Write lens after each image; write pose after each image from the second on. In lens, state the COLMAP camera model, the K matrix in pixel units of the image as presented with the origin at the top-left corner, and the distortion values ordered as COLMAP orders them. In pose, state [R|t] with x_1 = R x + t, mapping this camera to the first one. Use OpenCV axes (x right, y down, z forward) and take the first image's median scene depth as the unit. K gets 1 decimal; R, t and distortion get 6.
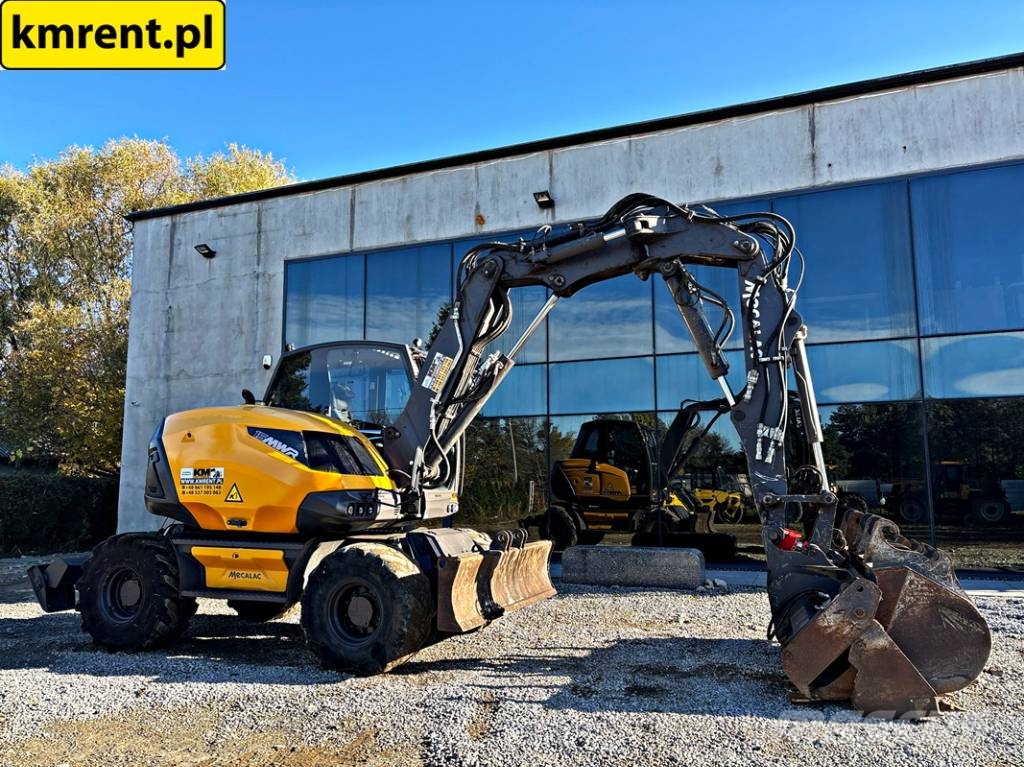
lens RADIAL K [[769.4, 0, 511.9], [0, 769.4, 385.2], [0, 0, 1]] dist [0.045342, -0.047548]
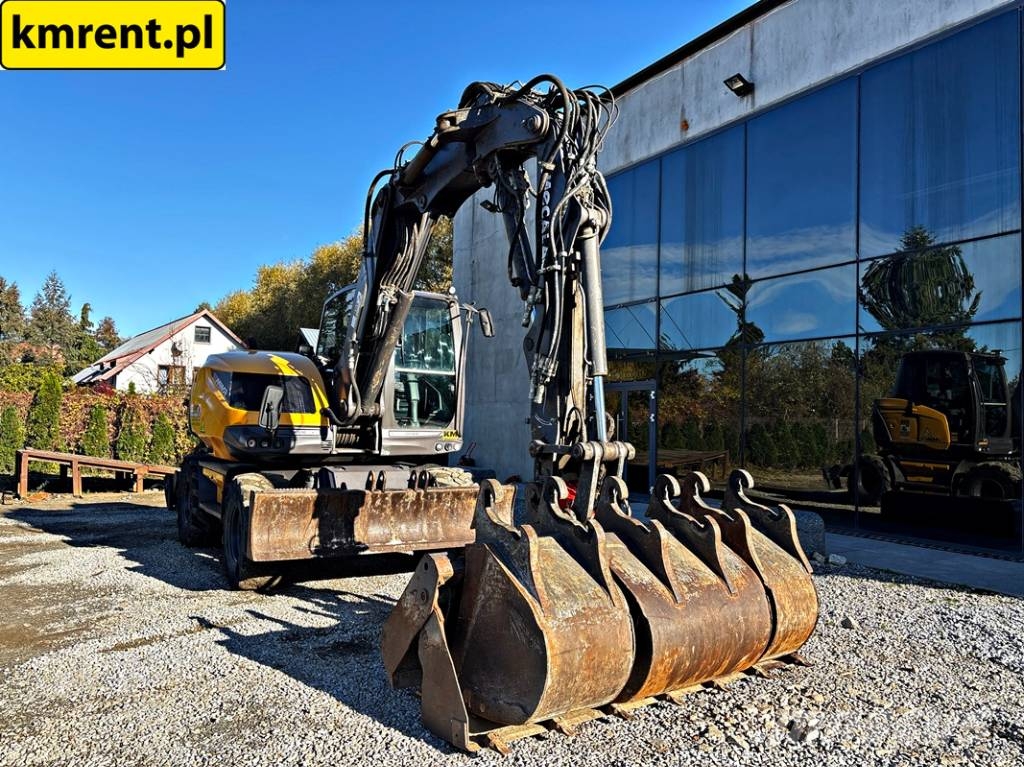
lens RADIAL K [[769.4, 0, 518.5], [0, 769.4, 388.6], [0, 0, 1]] dist [0.045342, -0.047548]
pose [[0.796847, -0.004246, -0.604166, 0.401983], [0.056473, 0.996121, 0.067483, 0.016219], [0.601536, -0.087893, 0.793996, 0.188175]]
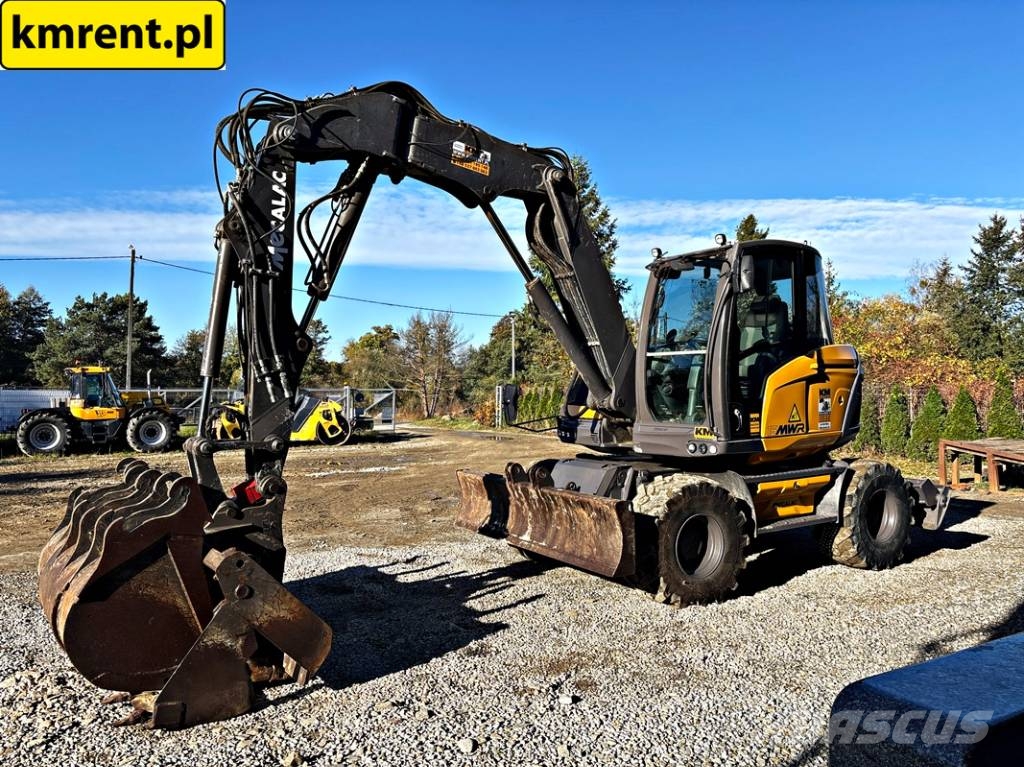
lens RADIAL K [[769.4, 0, 507.5], [0, 769.4, 378.9], [0, 0, 1]] dist [0.045342, -0.047548]
pose [[-0.614172, -0.007459, -0.789137, 0.433722], [0.112926, 0.988834, -0.097235, 0.098127], [0.781051, -0.148833, -0.606472, 0.894956]]
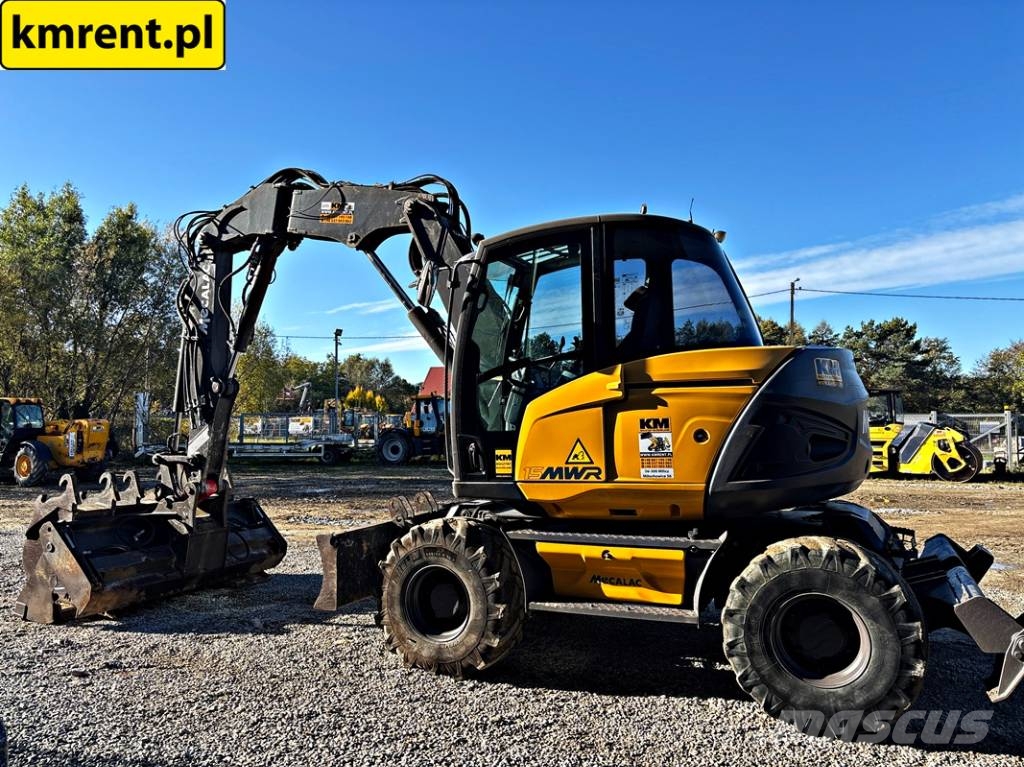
lens RADIAL K [[769.4, 0, 510.5], [0, 769.4, 374.3], [0, 0, 1]] dist [0.045342, -0.047548]
pose [[-0.997032, 0.011473, 0.076135, -0.111460], [-0.003482, 0.981104, -0.193449, 0.128792], [-0.076916, -0.193140, -0.978152, 1.111197]]
